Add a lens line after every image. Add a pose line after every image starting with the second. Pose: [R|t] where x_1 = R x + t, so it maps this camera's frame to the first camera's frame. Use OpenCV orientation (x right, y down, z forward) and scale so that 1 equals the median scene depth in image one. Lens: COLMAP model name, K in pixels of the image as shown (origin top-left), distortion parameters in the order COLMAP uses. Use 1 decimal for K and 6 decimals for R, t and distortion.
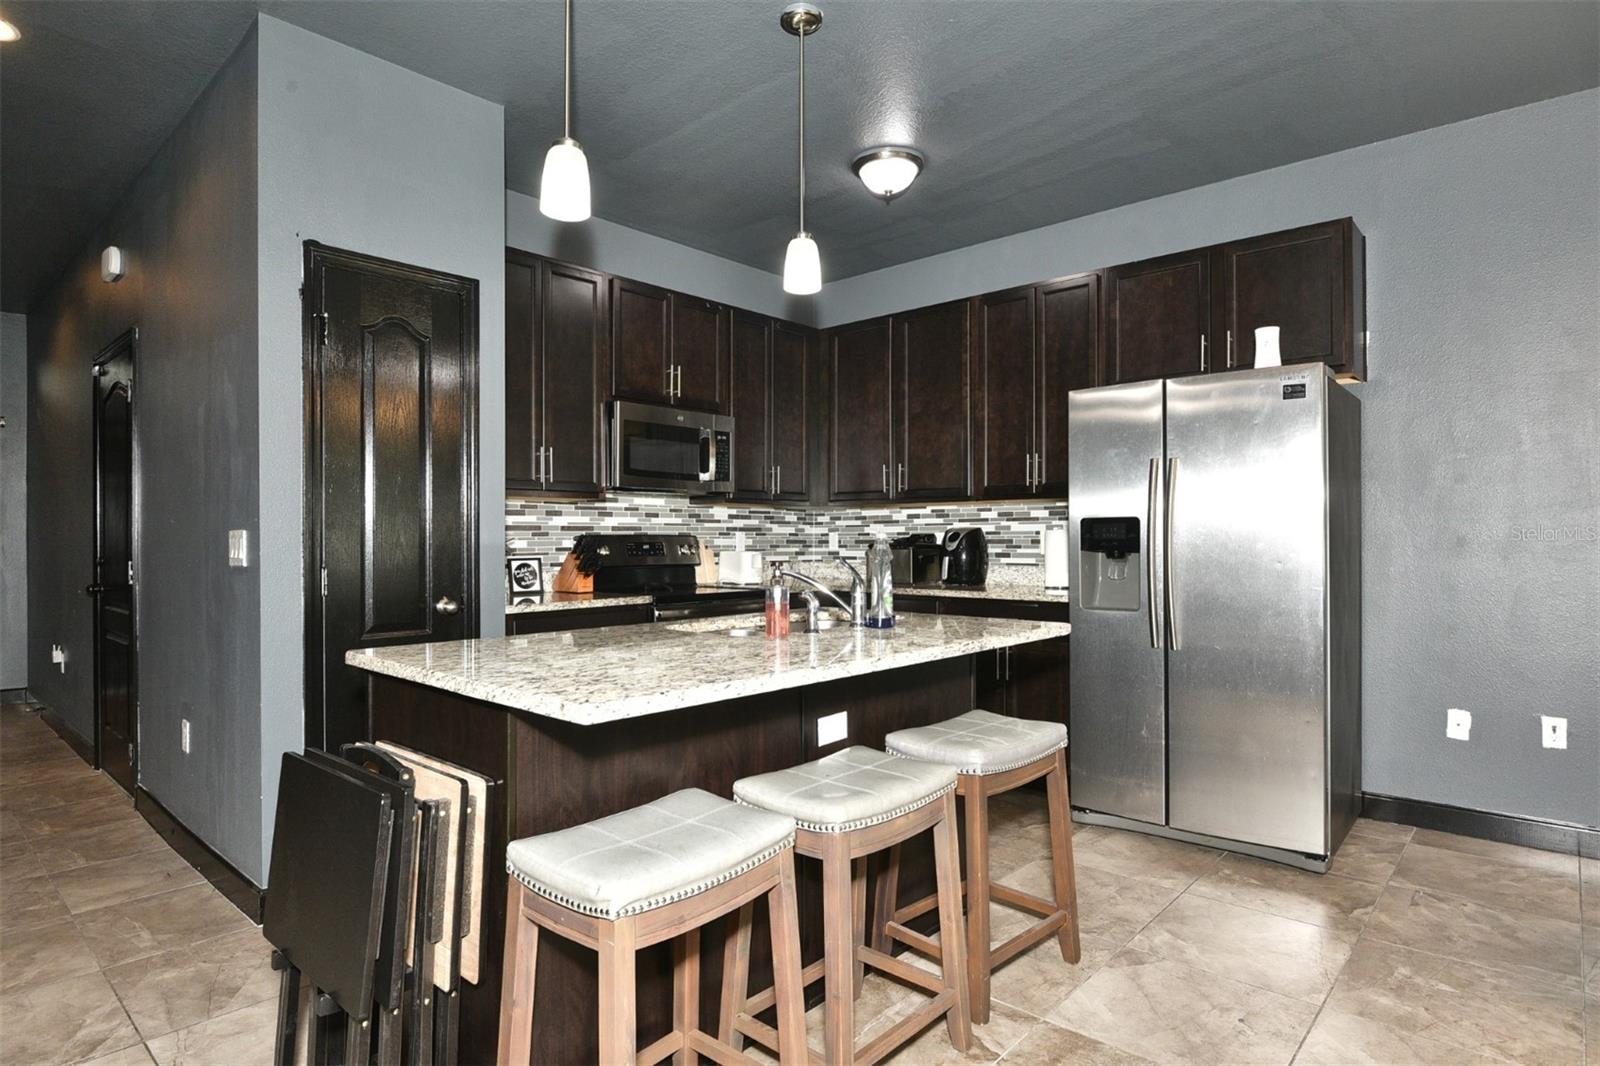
lens RADIAL K [[870.3, 0, 798.3], [0, 870.3, 536.9], [0, 0, 1]] dist [-0.007032, -0.001893]
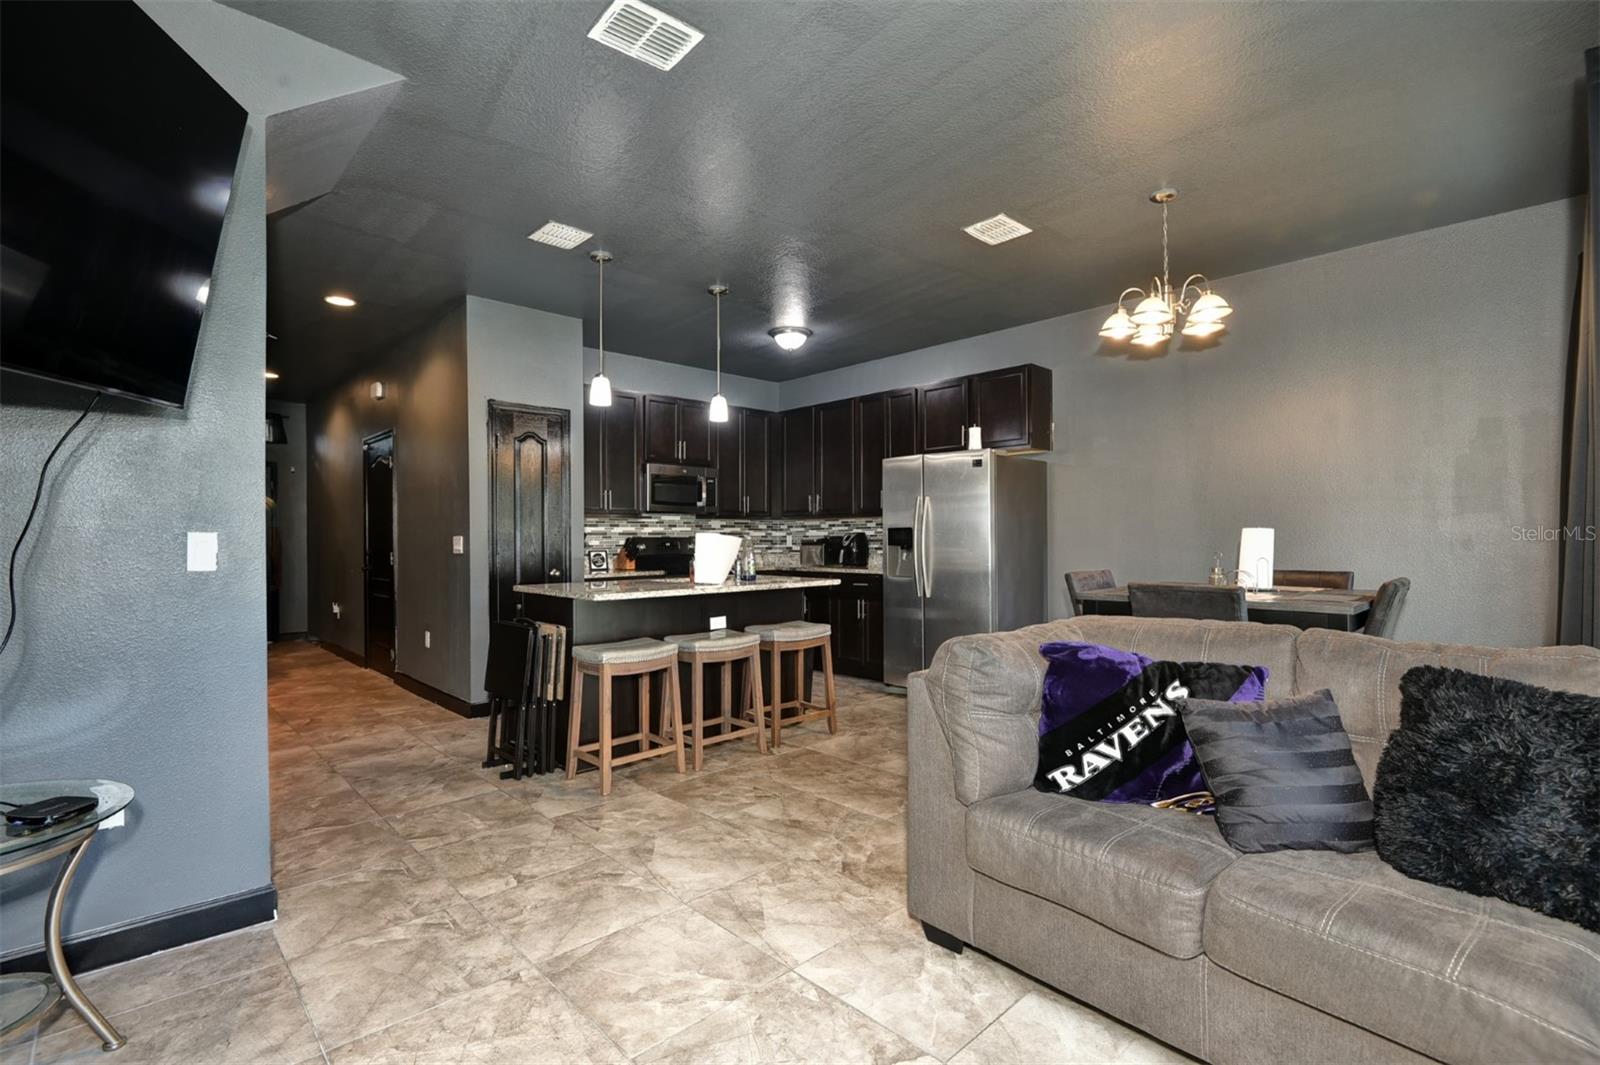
lens RADIAL K [[731.1, 0, 802.1], [0, 731.1, 531.1], [0, 0, 1]] dist [0.000343, 0.000027]
pose [[0.997793, -0.004014, -0.066284, 0.209234], [0.003508, 0.999964, -0.007737, -0.002759], [0.066313, 0.007487, 0.997771, -0.488222]]
